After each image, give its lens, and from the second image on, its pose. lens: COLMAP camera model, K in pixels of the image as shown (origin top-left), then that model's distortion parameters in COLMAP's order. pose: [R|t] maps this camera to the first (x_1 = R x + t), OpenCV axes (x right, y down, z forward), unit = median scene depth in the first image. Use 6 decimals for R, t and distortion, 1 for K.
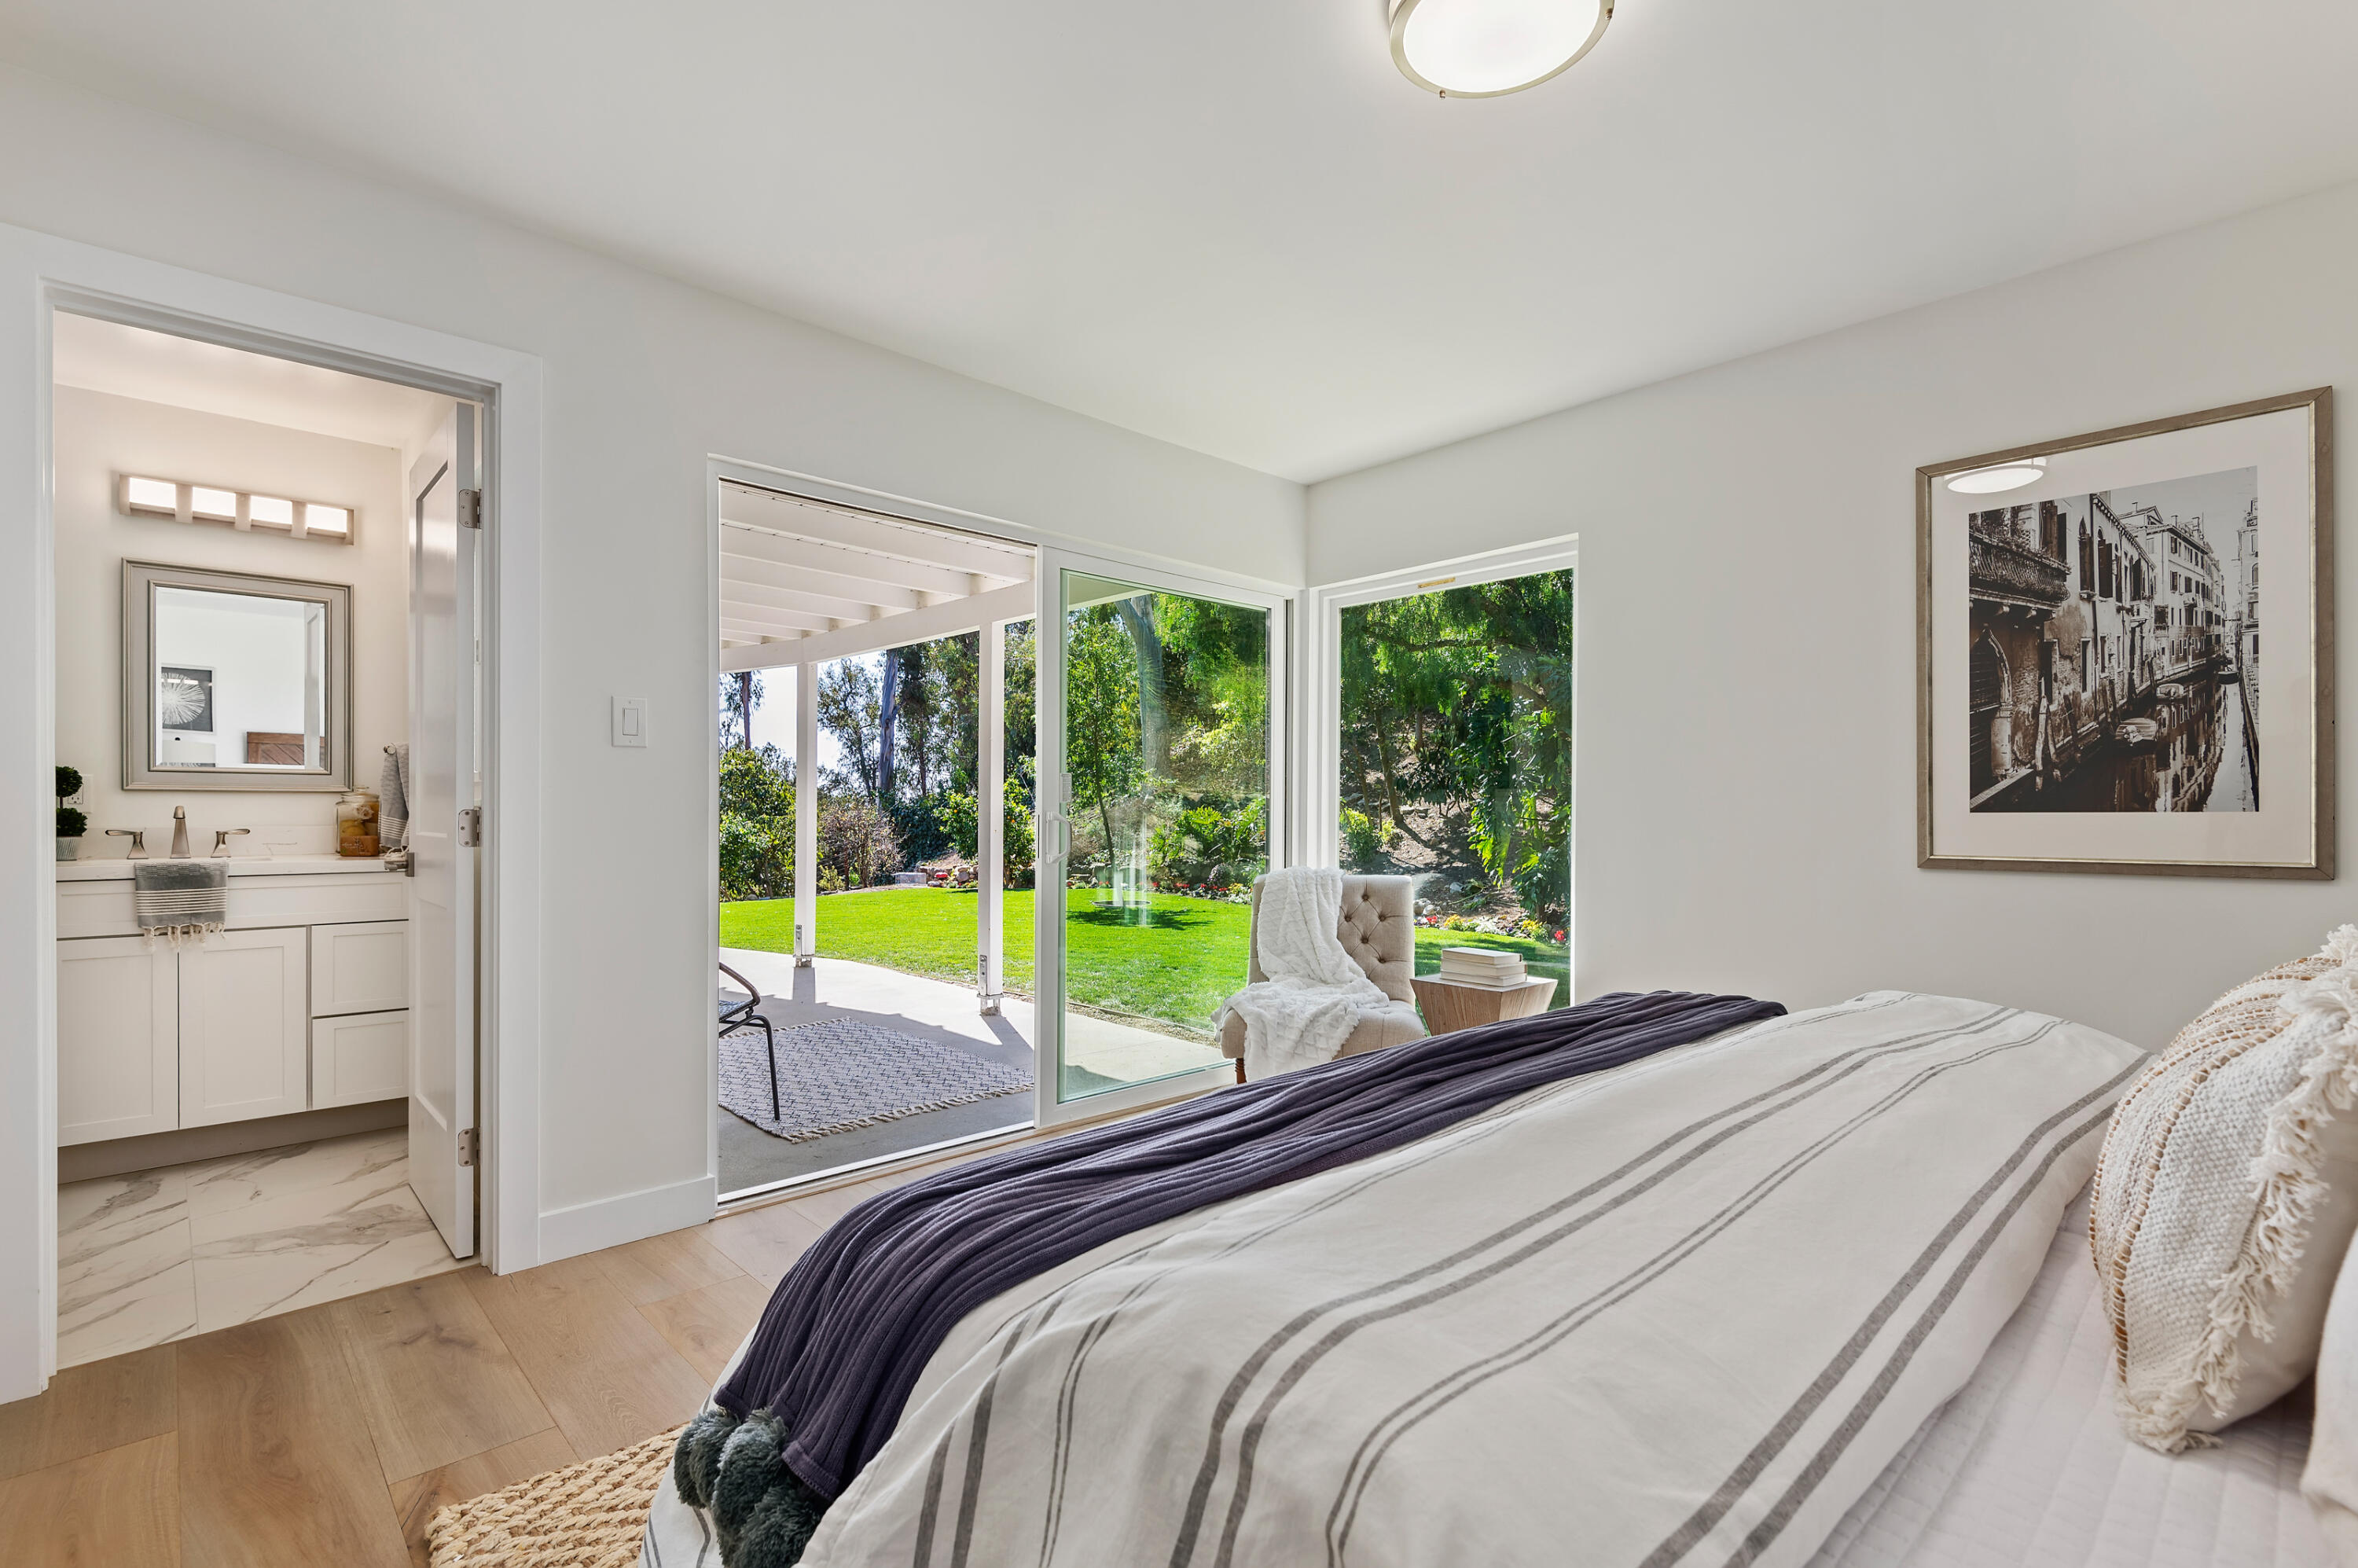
lens RADIAL K [[1072.5, 0, 1184.0], [0, 1072.5, 806.1], [0, 0, 1]] dist [-0.000016, -0.000057]
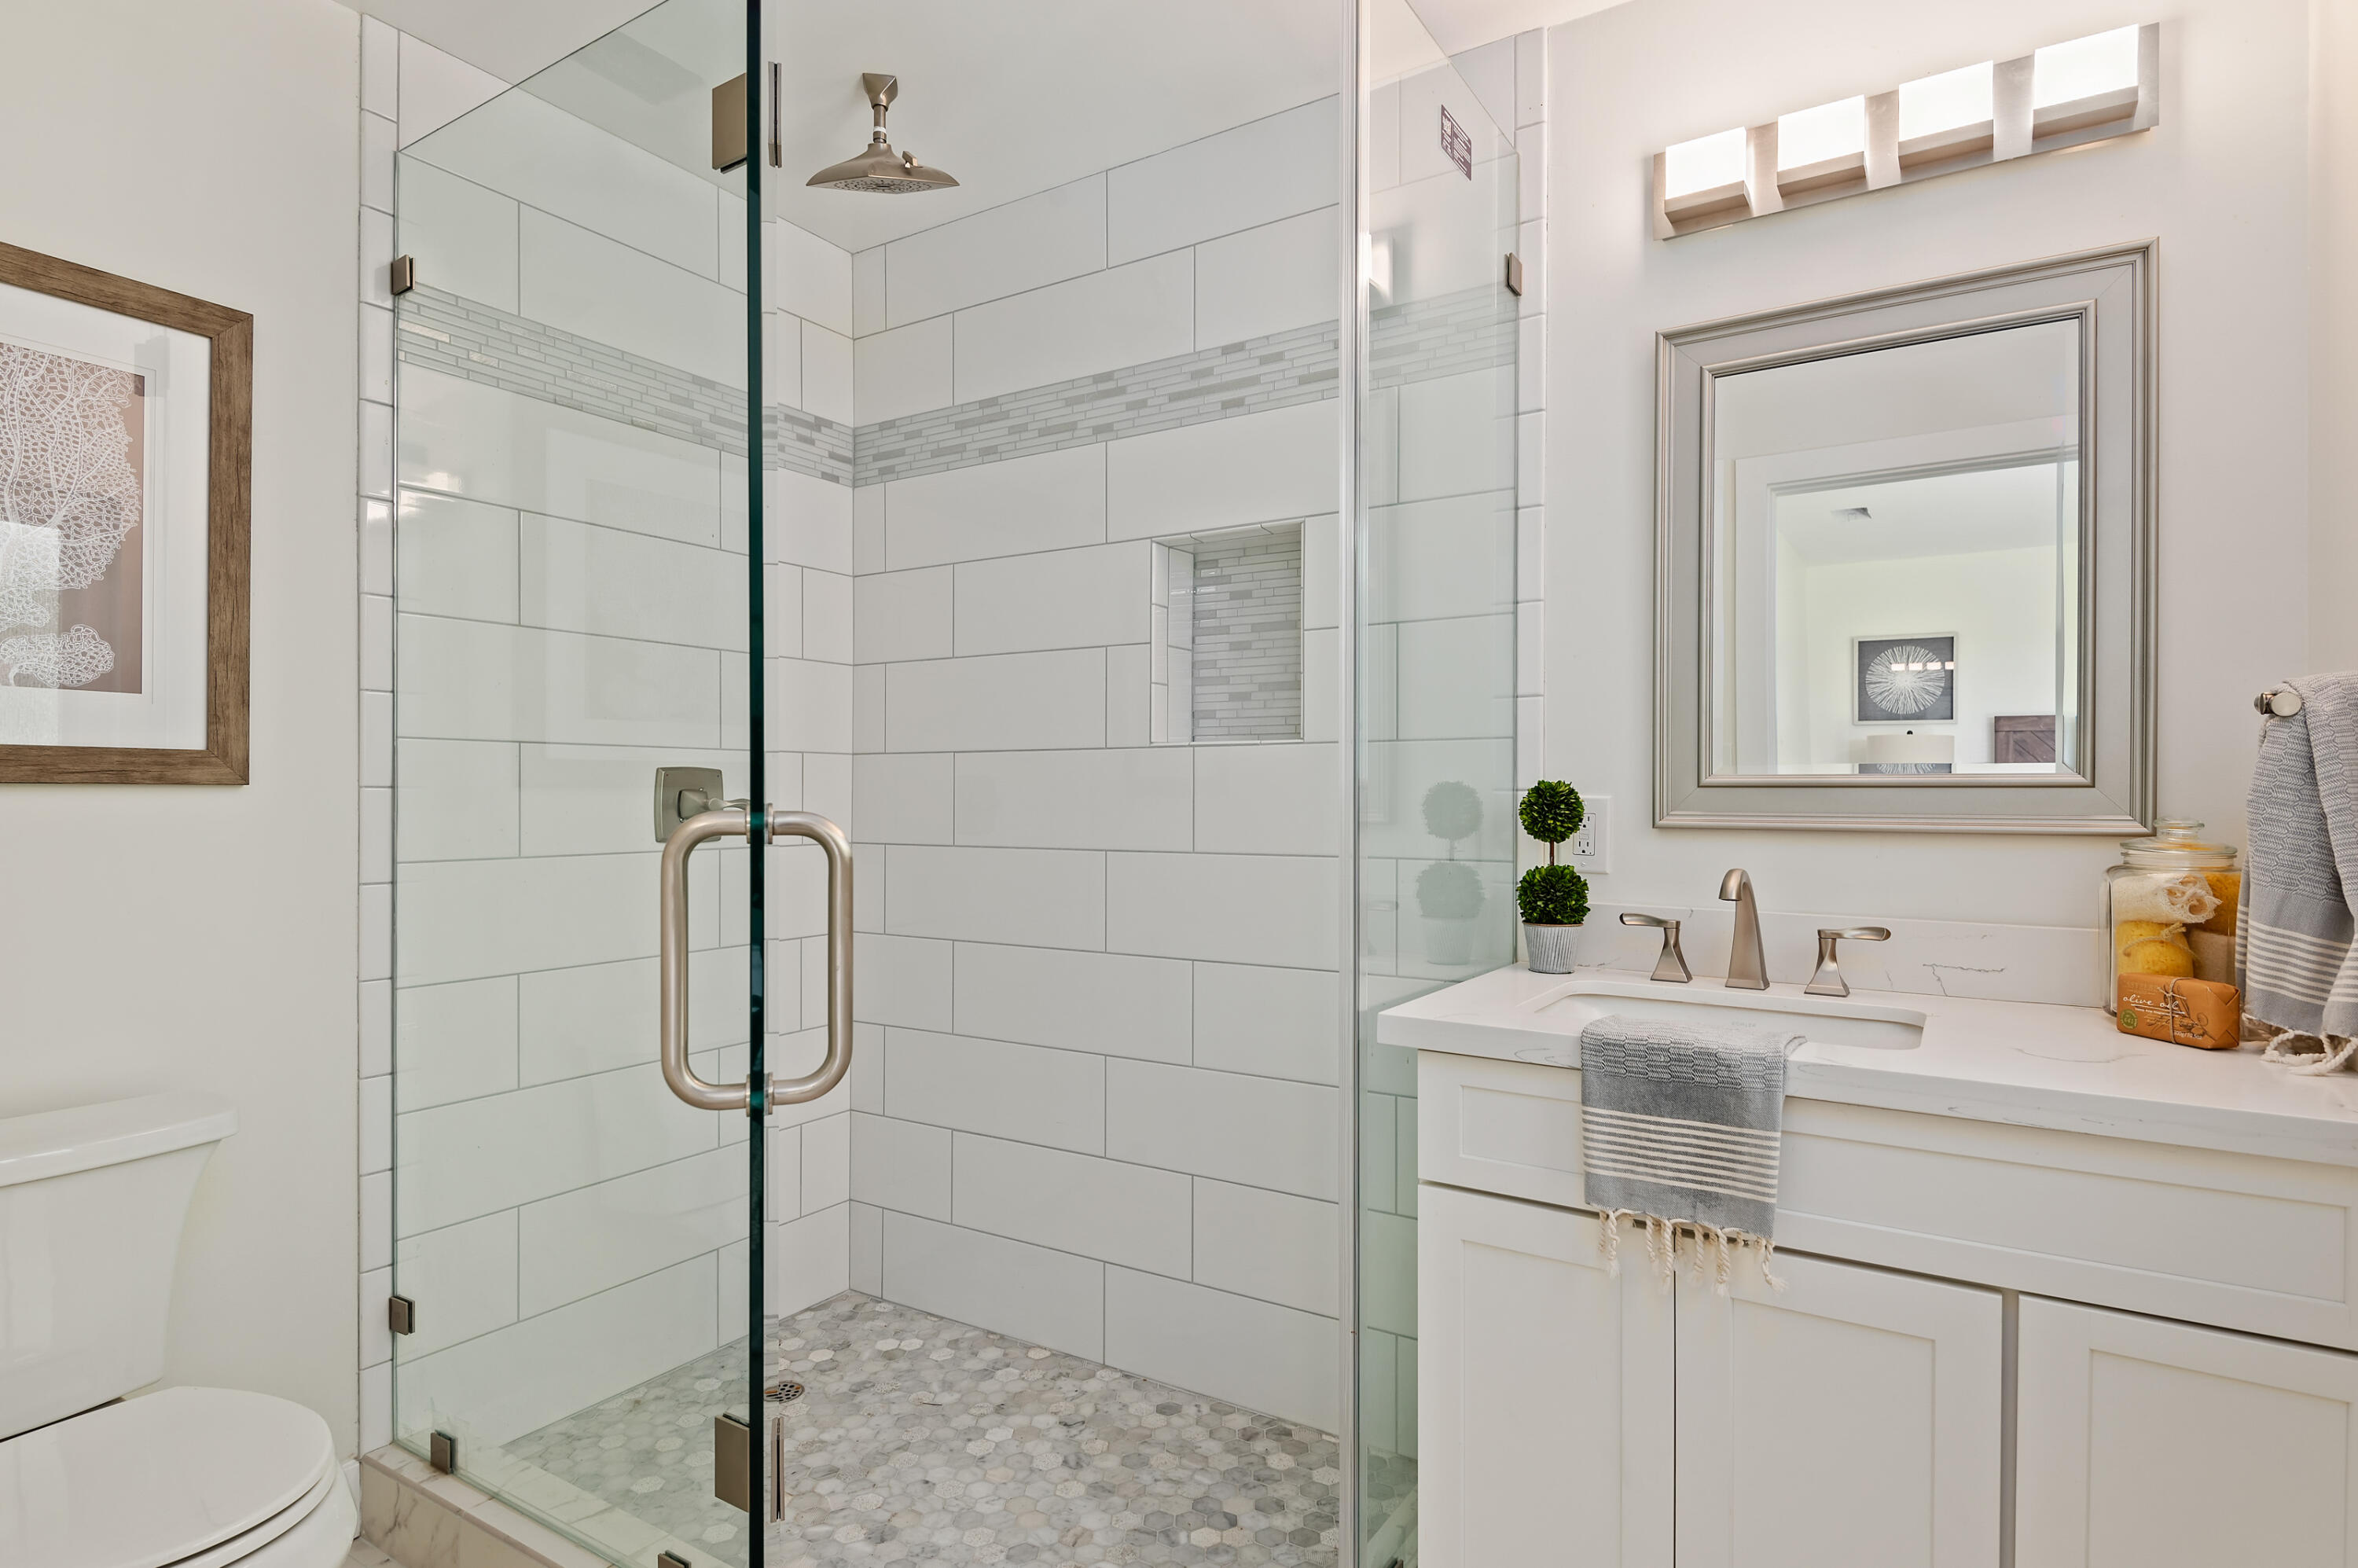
lens RADIAL K [[1232.0, 0, 1176.4], [0, 1232.0, 798.0], [0, 0, 1]] dist [0.000608, -0.000515]
pose [[0.242447, -0.000837, -0.970164, -0.513174], [-0.006375, 0.999977, -0.002455, -0.024516], [0.970144, 0.006780, 0.242436, 0.657445]]
